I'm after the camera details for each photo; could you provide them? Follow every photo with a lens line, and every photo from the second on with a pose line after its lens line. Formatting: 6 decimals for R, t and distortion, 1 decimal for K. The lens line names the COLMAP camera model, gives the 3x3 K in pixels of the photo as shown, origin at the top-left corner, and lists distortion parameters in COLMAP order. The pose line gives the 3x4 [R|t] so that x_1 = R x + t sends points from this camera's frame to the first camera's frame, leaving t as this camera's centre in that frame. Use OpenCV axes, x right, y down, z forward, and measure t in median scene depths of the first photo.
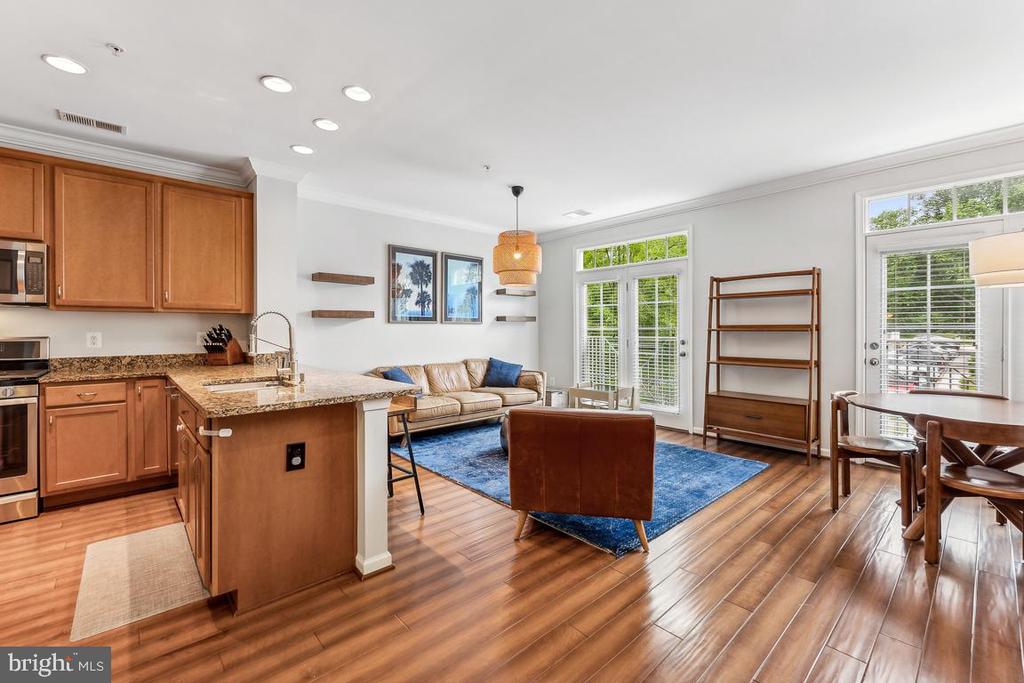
lens RADIAL K [[431.6, 0, 511.1], [0, 431.6, 328.9], [0, 0, 1]] dist [-0.000580, -0.000137]
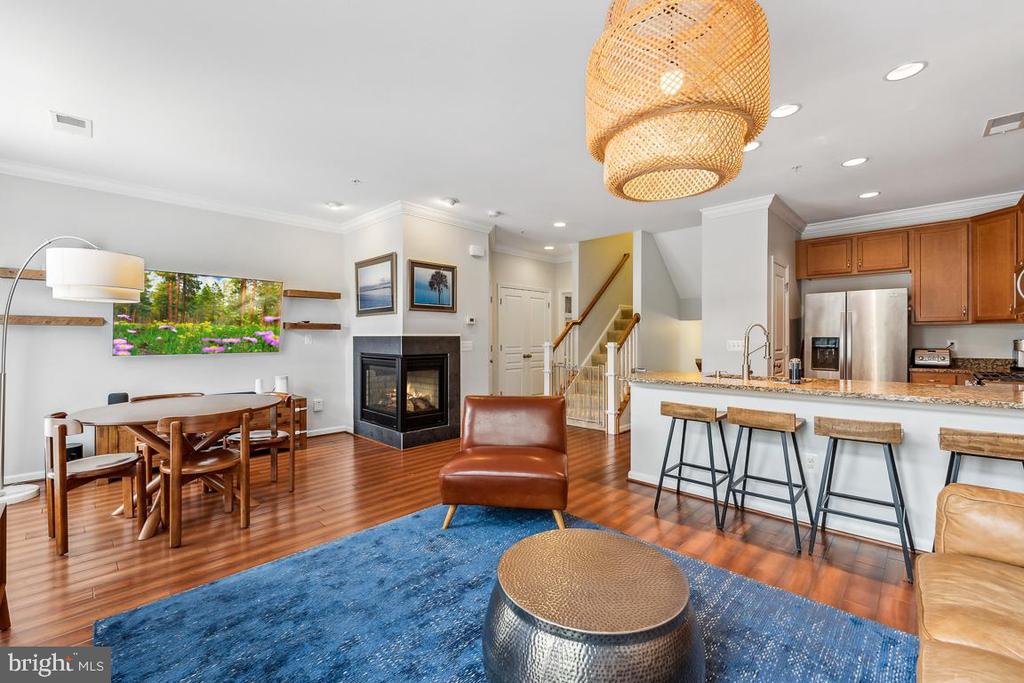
lens RADIAL K [[431.6, 0, 509.7], [0, 431.6, 339.3], [0, 0, 1]] dist [-0.001117, -0.000079]
pose [[-0.997972, 0.004142, -0.063525, 0.123052], [0.004210, 0.999991, -0.000936, 0.000276], [0.063521, -0.001202, -0.997980, 1.133486]]
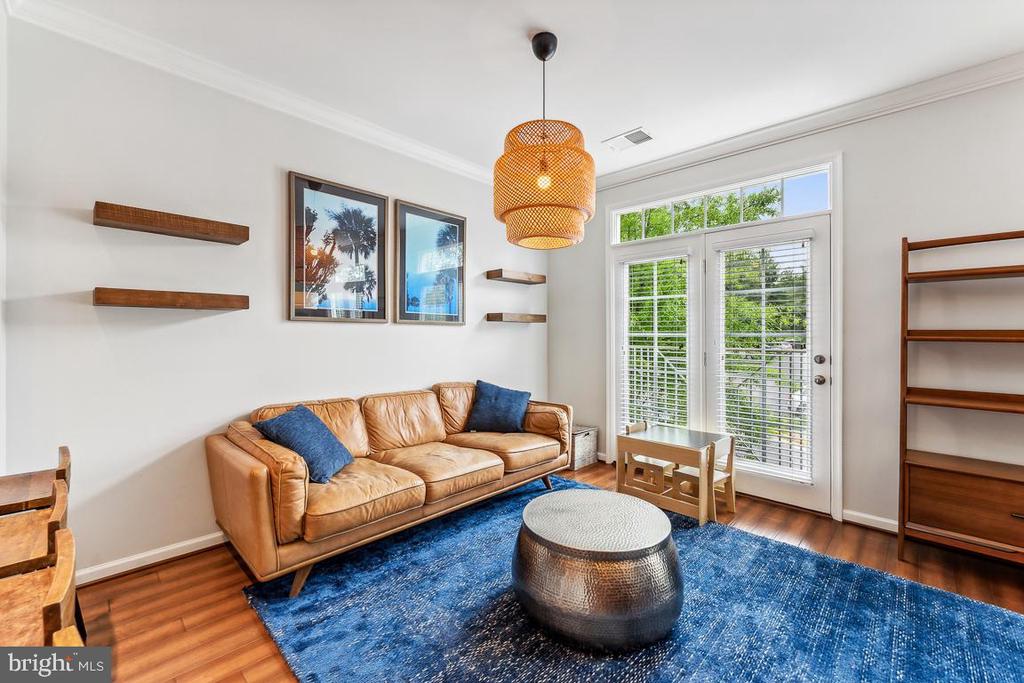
lens RADIAL K [[418.5, 0, 513.8], [0, 418.5, 339.0], [0, 0, 1]] dist [0.000910, 0.000113]
pose [[0.997310, 0.005516, 0.073093, -0.047781], [-0.006482, 0.999895, 0.012980, -0.000164], [-0.073014, -0.013419, 0.997241, 0.474525]]
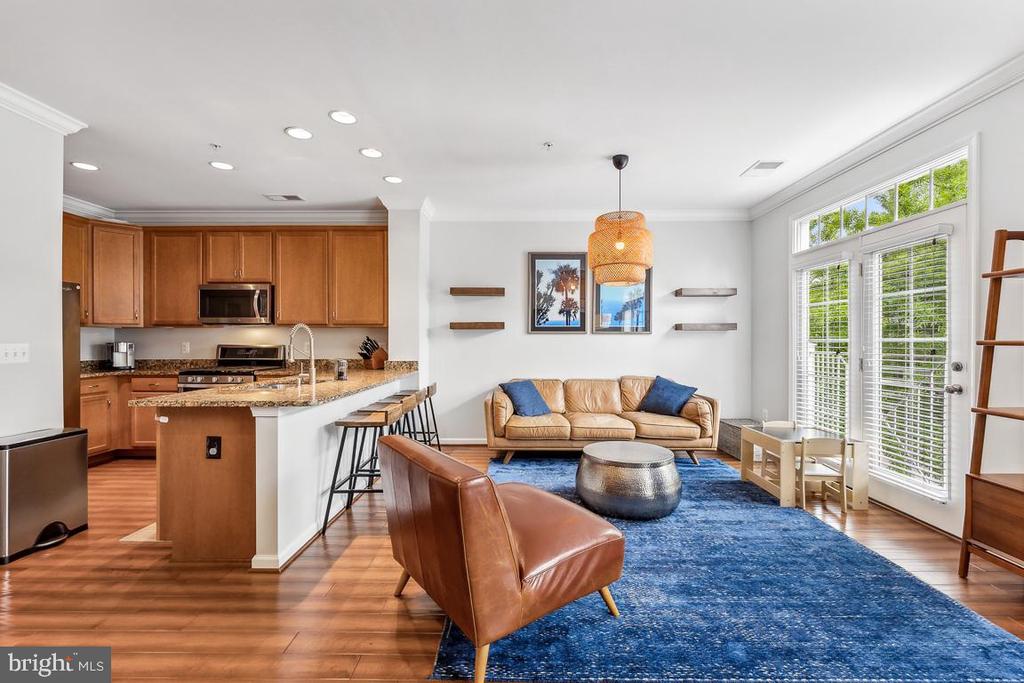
lens RADIAL K [[441.2, 0, 517.2], [0, 441.2, 342.8], [0, 0, 1]] dist [-0.001623, -0.000245]
pose [[0.738843, 0.004626, -0.673862, 0.363555], [-0.000087, 0.999977, 0.006769, -0.000577], [0.673878, -0.004943, 0.738826, 0.258537]]
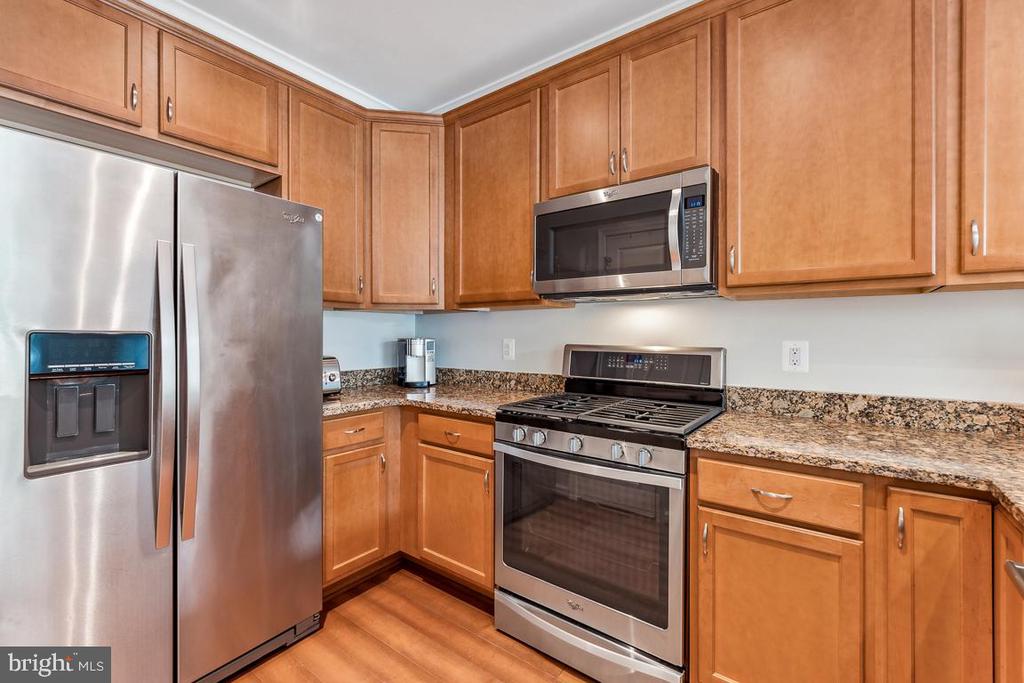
lens RADIAL K [[431.6, 0, 509.7], [0, 431.6, 339.3], [0, 0, 1]] dist [-0.001117, -0.000079]
pose [[0.186718, 0.013017, -0.982327, -0.366475], [0.001136, 0.999909, 0.013466, -0.000602], [0.982413, -0.003630, 0.186686, 0.396244]]
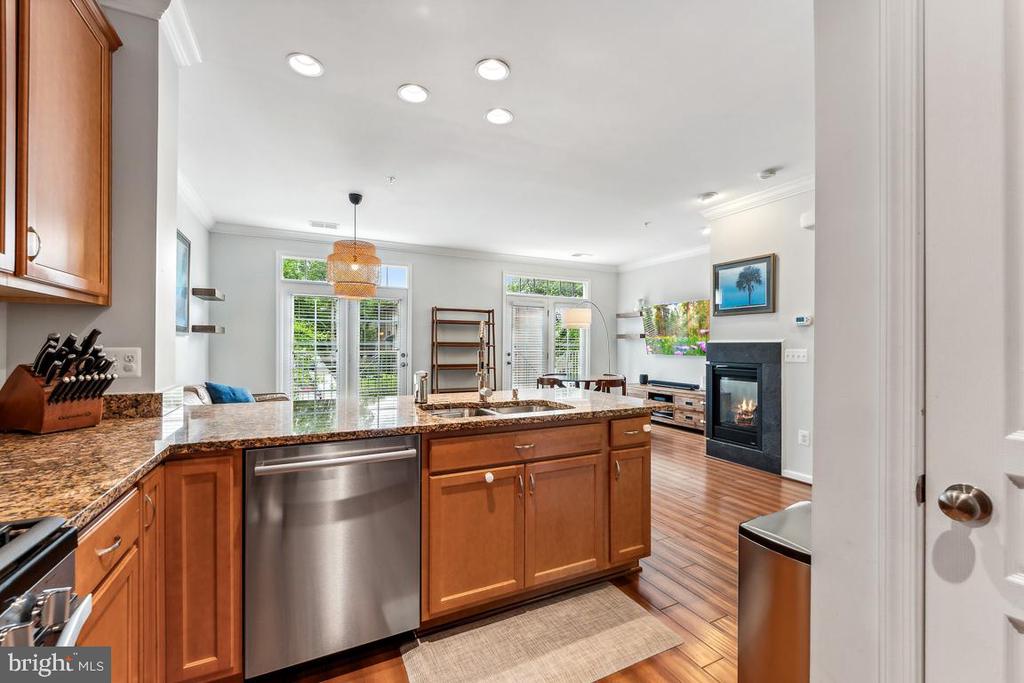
lens RADIAL K [[425.1, 0, 507.3], [0, 425.1, 345.1], [0, 0, 1]] dist [-0.000268, -0.000018]
pose [[0.276901, 0.002762, 0.960894, -0.699589], [-0.007335, 0.999973, -0.000760, 0.000531], [-0.960870, -0.006837, 0.276914, 0.368909]]
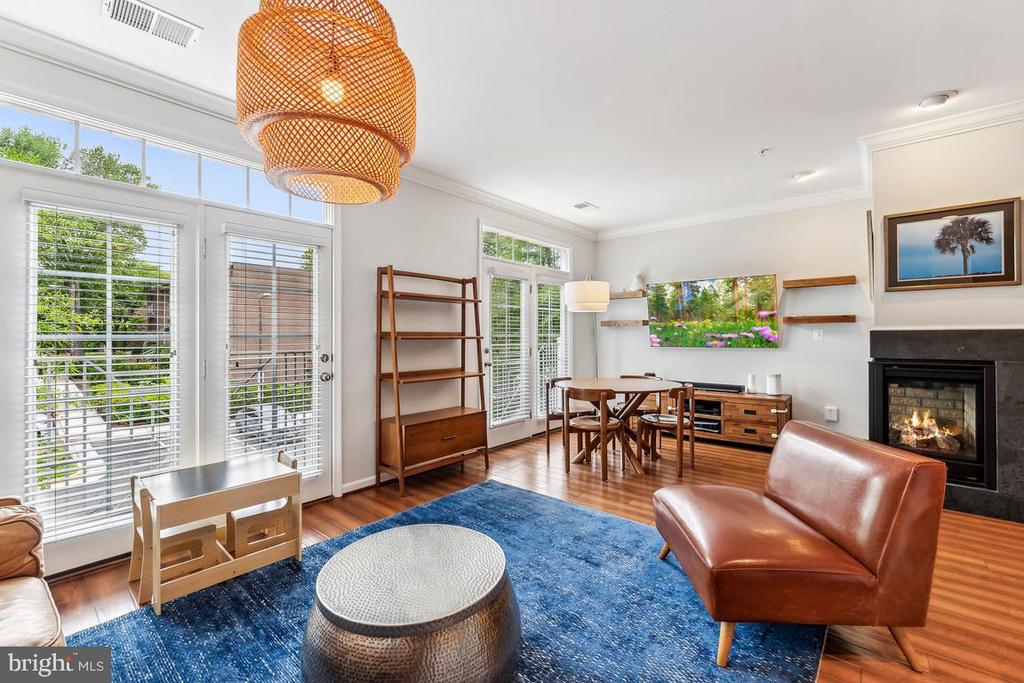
lens RADIAL K [[431.6, 0, 511.1], [0, 431.6, 328.9], [0, 0, 1]] dist [-0.000580, -0.000137]
pose [[-0.128271, 0.015591, 0.991617, -0.262737], [0.000668, 0.999878, -0.015635, -0.001129], [-0.991739, -0.001343, -0.128266, 0.809138]]
